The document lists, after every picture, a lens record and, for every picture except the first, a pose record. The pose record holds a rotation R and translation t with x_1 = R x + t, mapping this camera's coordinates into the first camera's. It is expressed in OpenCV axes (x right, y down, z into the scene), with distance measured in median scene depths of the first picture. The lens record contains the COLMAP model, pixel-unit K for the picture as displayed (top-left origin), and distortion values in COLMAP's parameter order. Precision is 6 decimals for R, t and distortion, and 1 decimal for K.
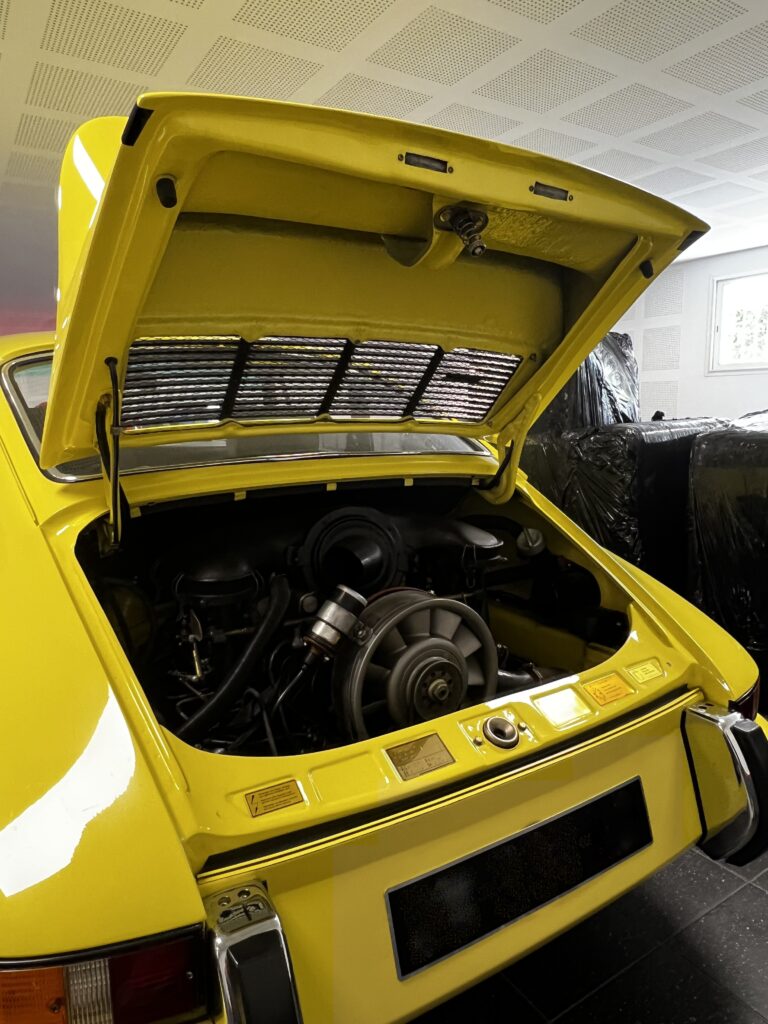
lens RADIAL K [[672.0, 0, 375.2], [0, 672.0, 507.5], [0, 0, 1]] dist [0.003863, -0.016542]
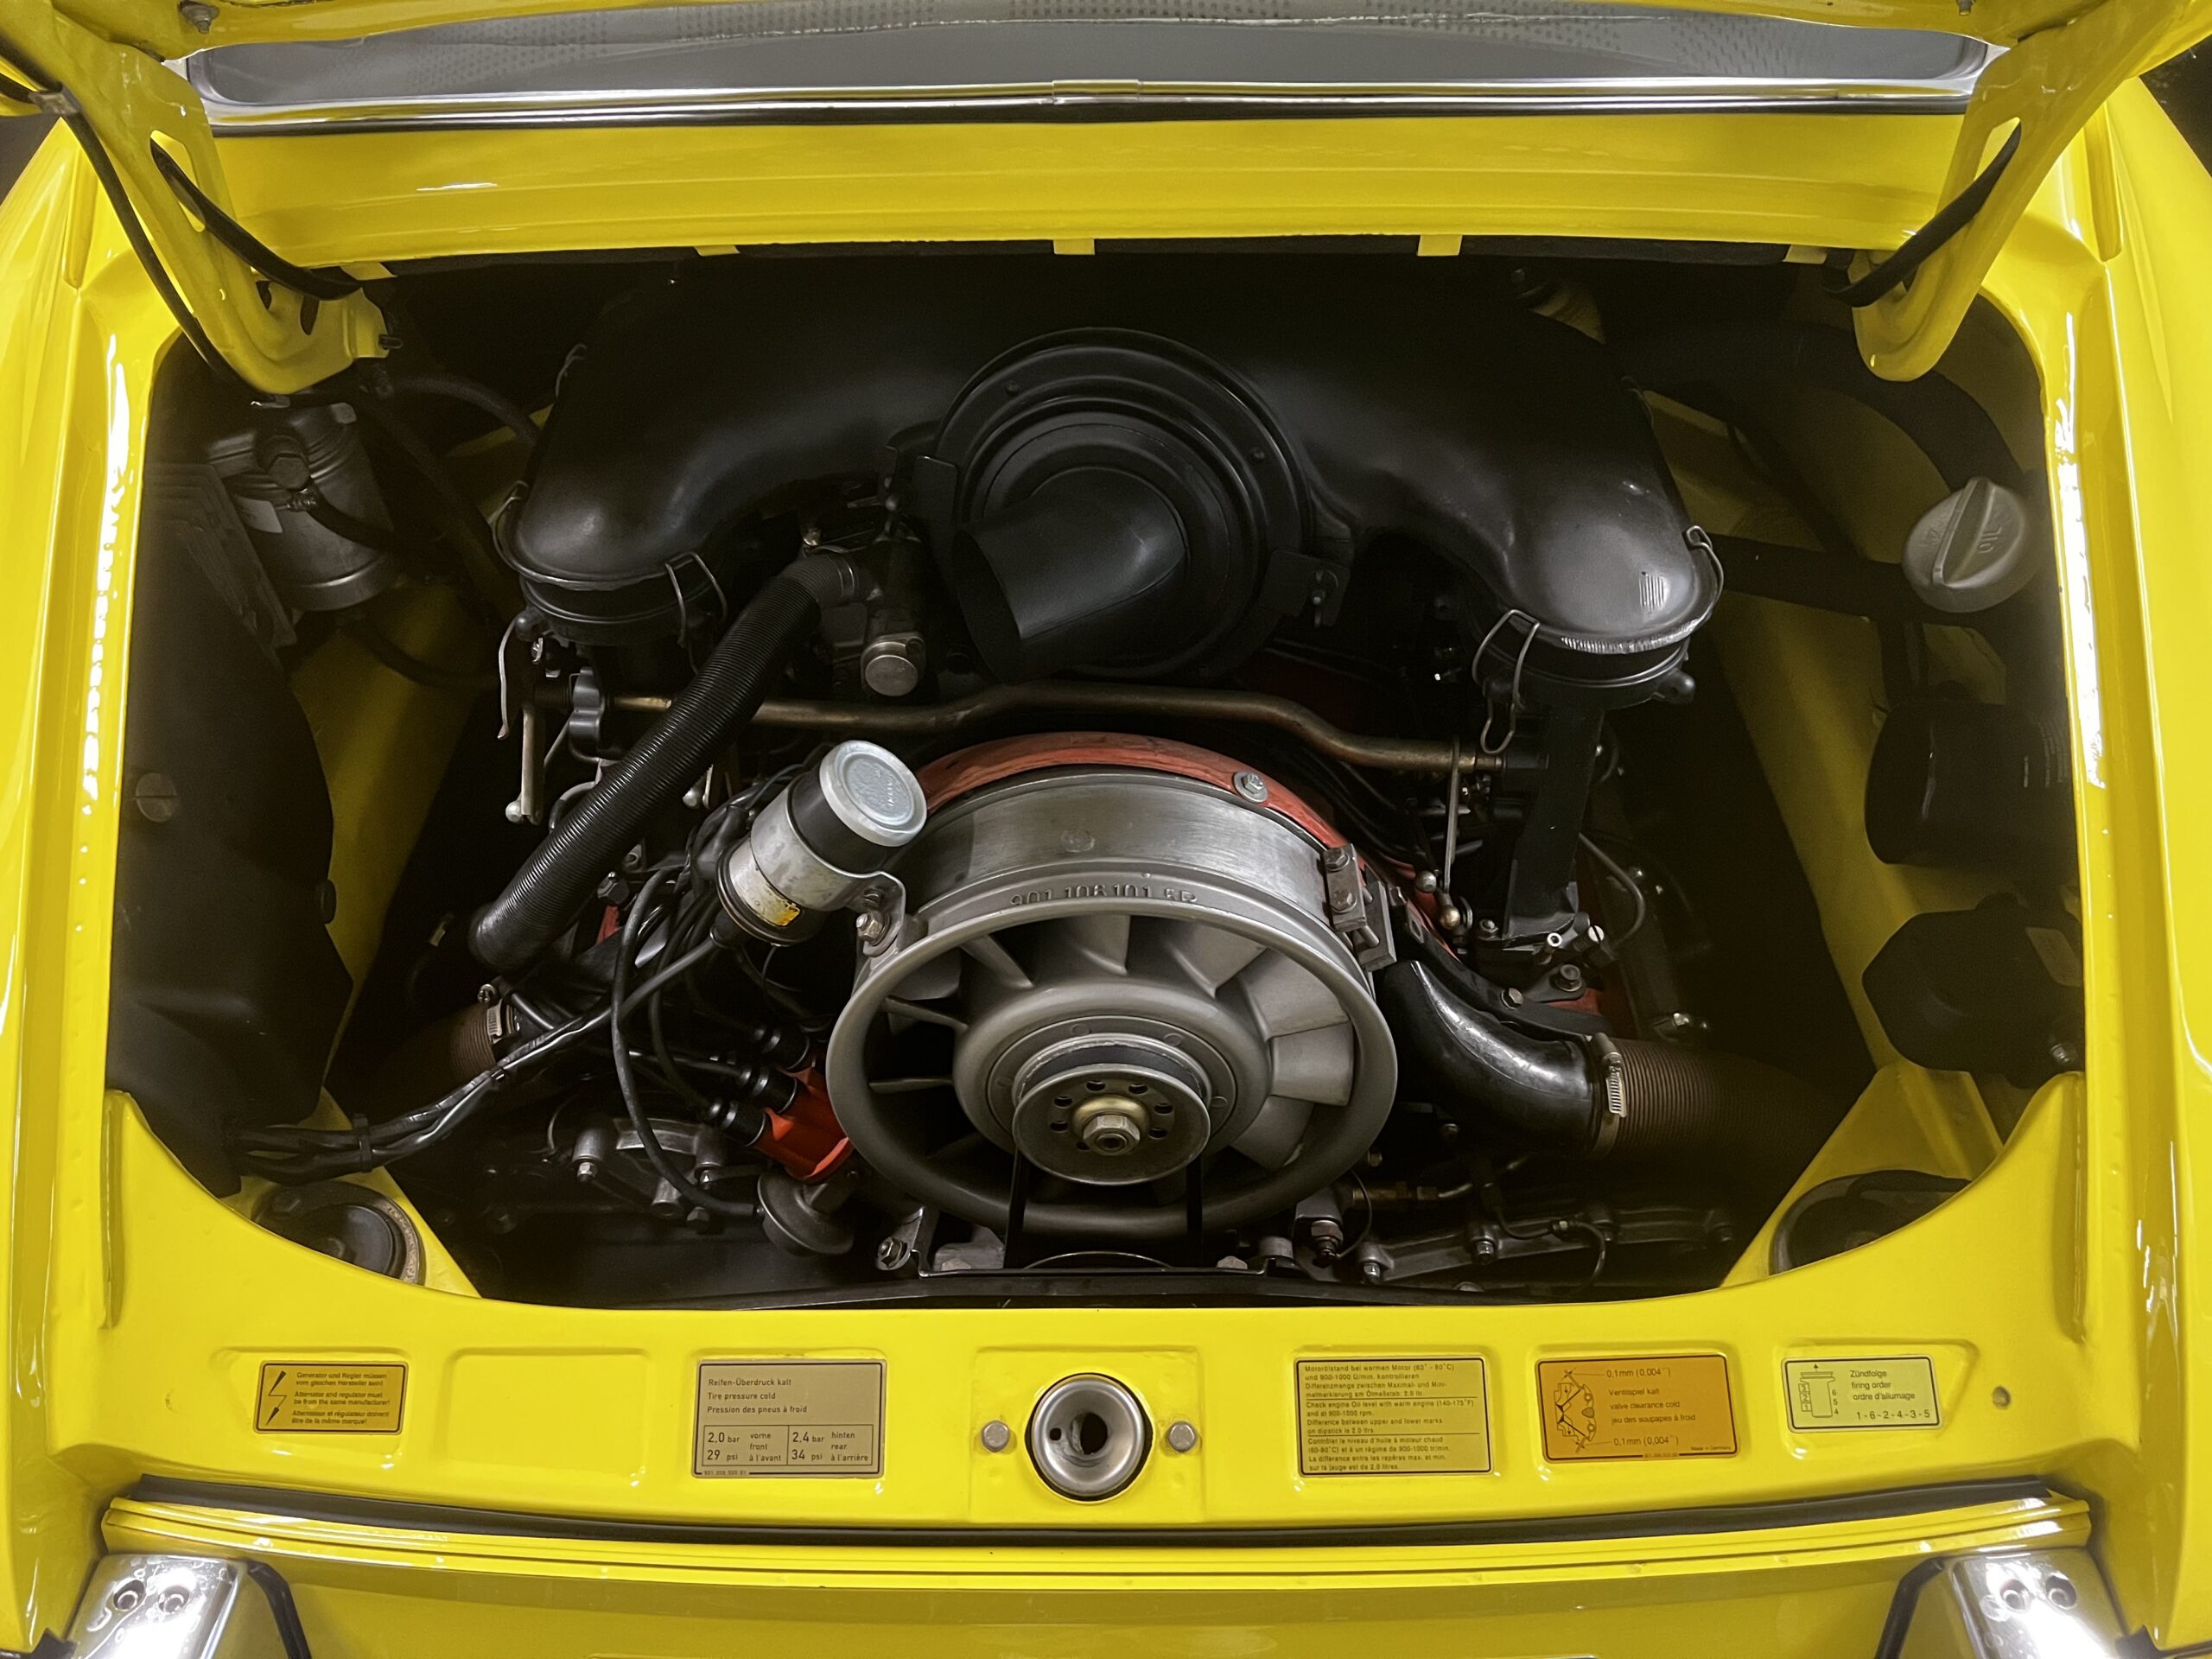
lens RADIAL K [[1667.5, 0, 1109.4], [0, 1667.5, 809.2], [0, 0, 1]] dist [0.044710, -0.064706]
pose [[0.846409, 0.386095, -0.366772, 0.325545], [-0.070538, 0.763947, 0.641412, -0.341476], [0.527841, -0.517026, 0.673846, 0.557258]]
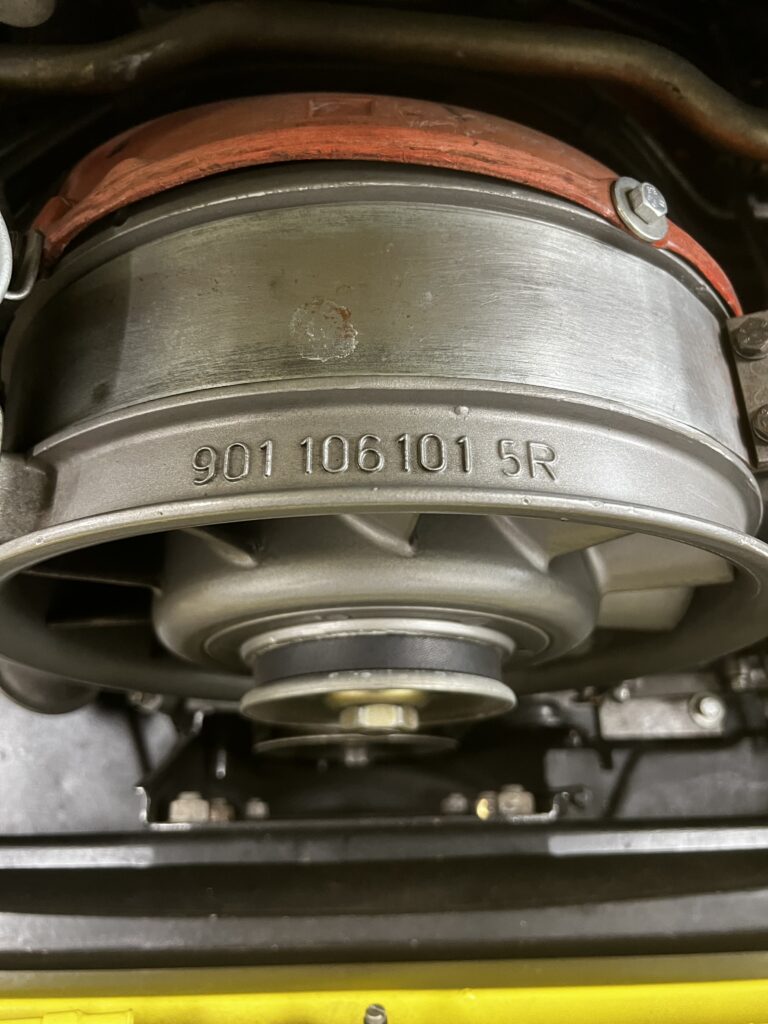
lens RADIAL K [[771.9, 0, 390.0], [0, 771.9, 509.2], [0, 0, 1]] dist [0.044710, -0.064706]
pose [[0.856262, 0.498333, -0.135936, 0.106923], [-0.111213, 0.434851, 0.893609, 0.001129], [0.504427, -0.750046, 0.427768, 0.939516]]
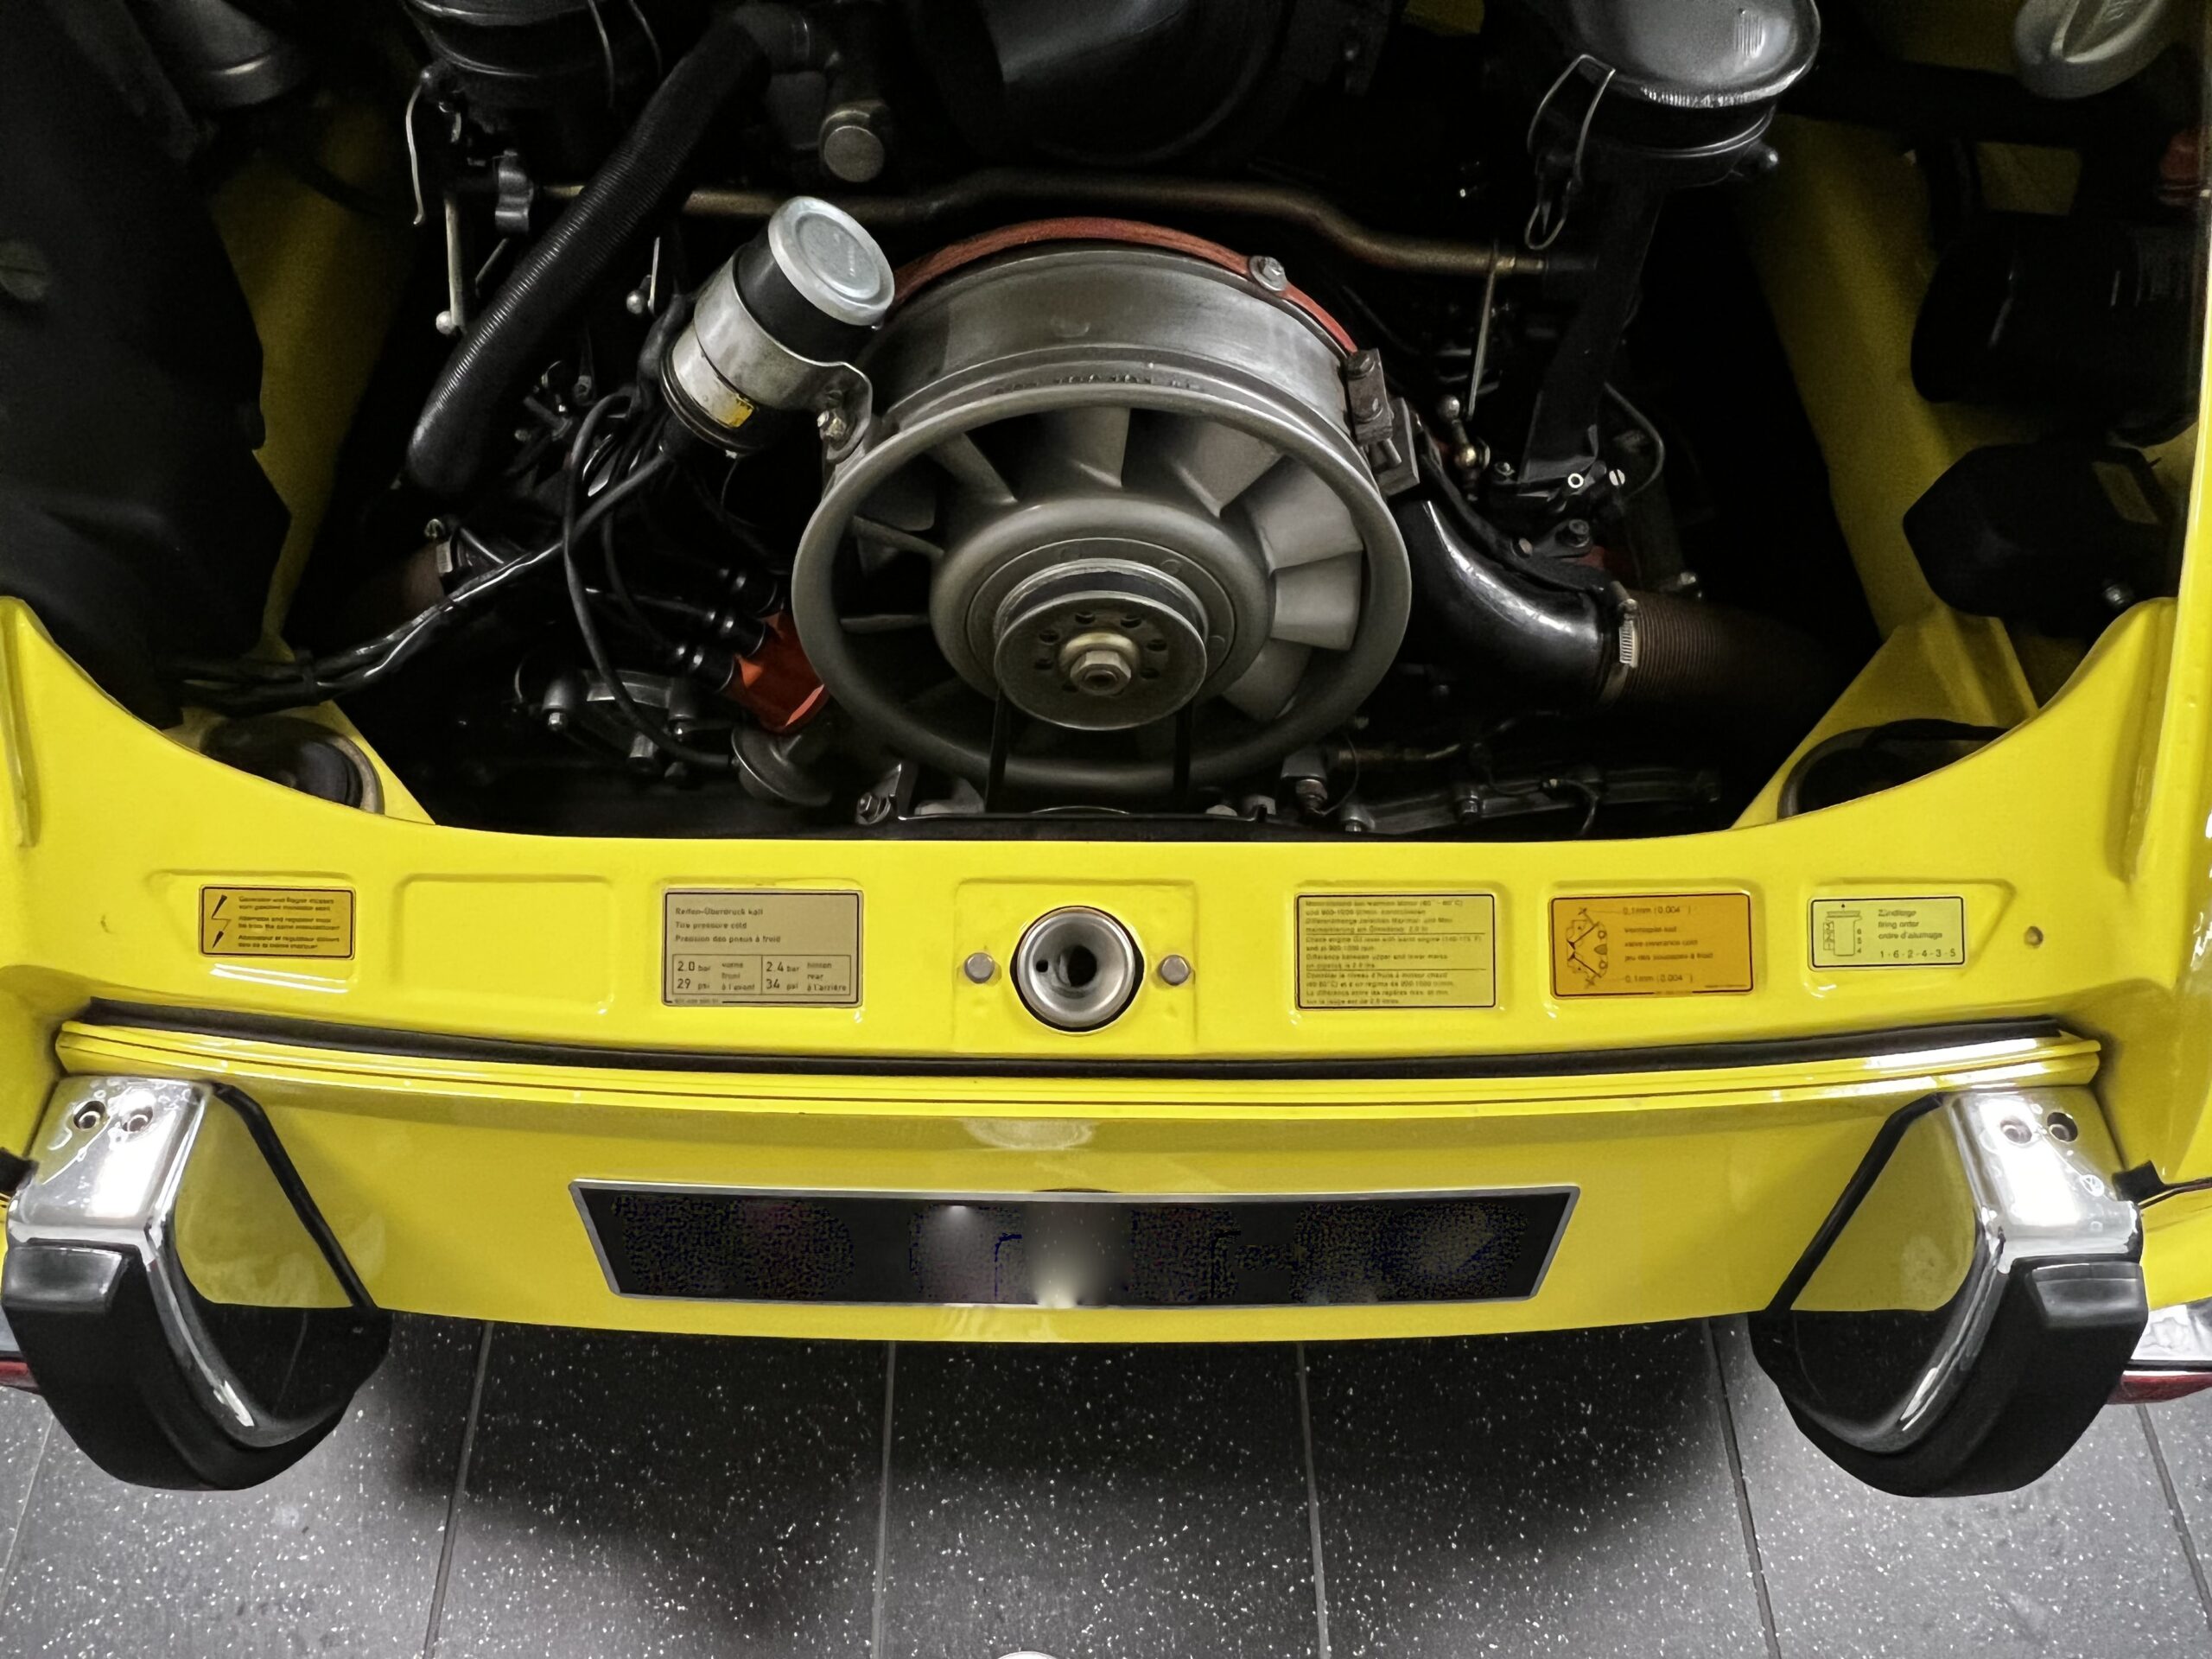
lens RADIAL K [[1451.6, 0, 1084.4], [0, 1451.6, 832.5], [0, 0, 1]] dist [0.003863, -0.016542]
pose [[0.844549, 0.468686, -0.258980, 0.289879], [-0.085979, 0.596057, 0.798325, -0.188428], [0.528531, -0.651958, 0.543697, 0.610944]]
